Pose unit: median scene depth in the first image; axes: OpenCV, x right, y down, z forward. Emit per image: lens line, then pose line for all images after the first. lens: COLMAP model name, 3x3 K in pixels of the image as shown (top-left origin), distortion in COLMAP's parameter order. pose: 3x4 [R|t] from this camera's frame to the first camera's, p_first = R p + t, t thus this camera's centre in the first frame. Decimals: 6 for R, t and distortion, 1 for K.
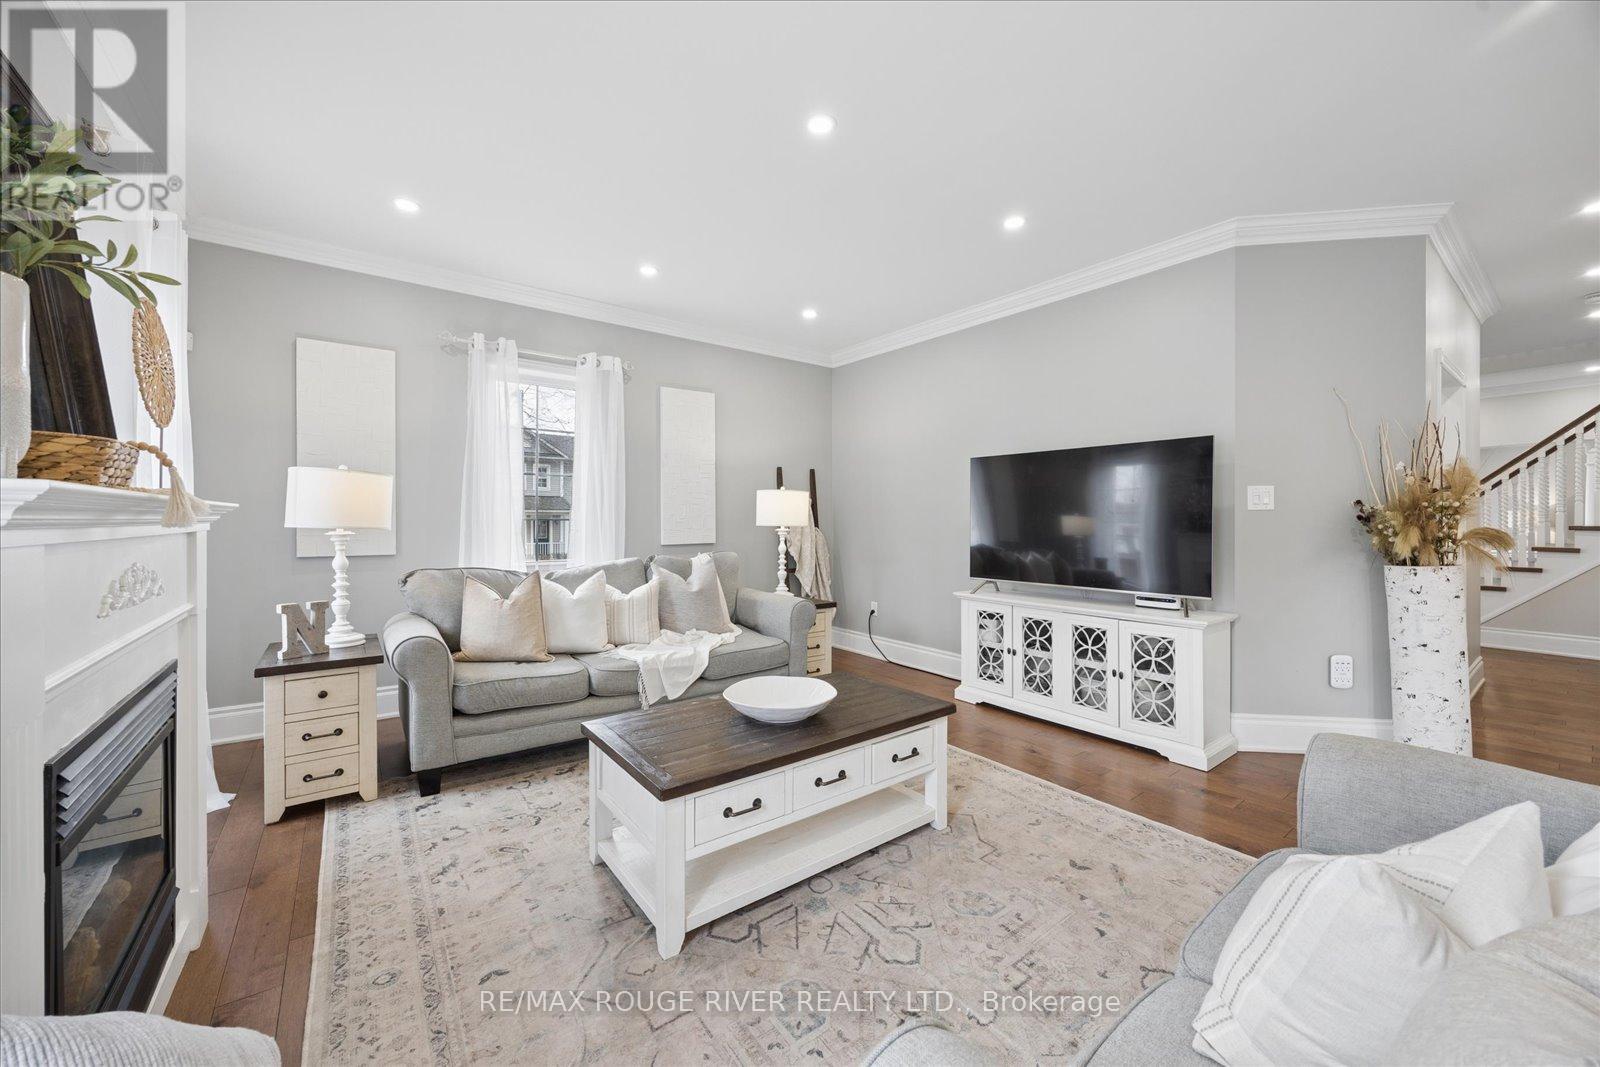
lens RADIAL K [[610.2, 0, 809.9], [0, 610.2, 523.3], [0, 0, 1]] dist [-0.007024, -0.000071]
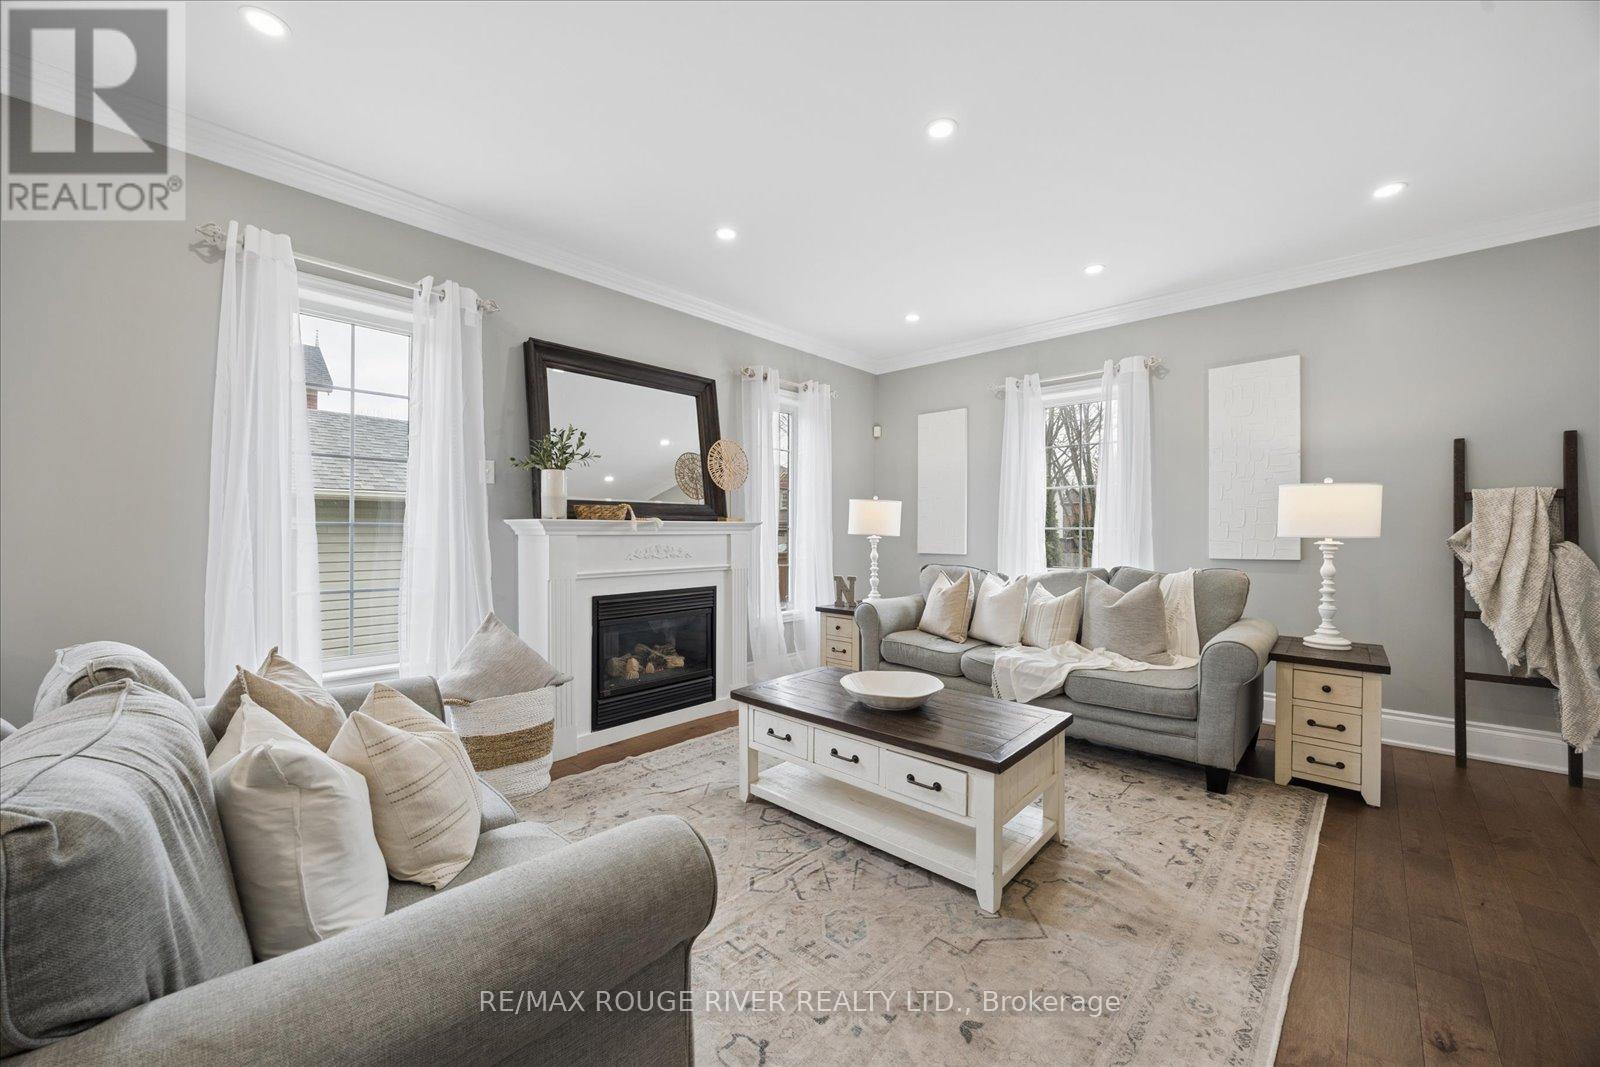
lens RADIAL K [[610.2, 0, 803.0], [0, 610.2, 534.8], [0, 0, 1]] dist [-0.007024, -0.000071]
pose [[0.162195, 0.006816, -0.986735, 0.925565], [-0.003259, 0.999974, 0.006371, -0.001759], [0.986753, 0.002182, 0.162213, 0.596599]]
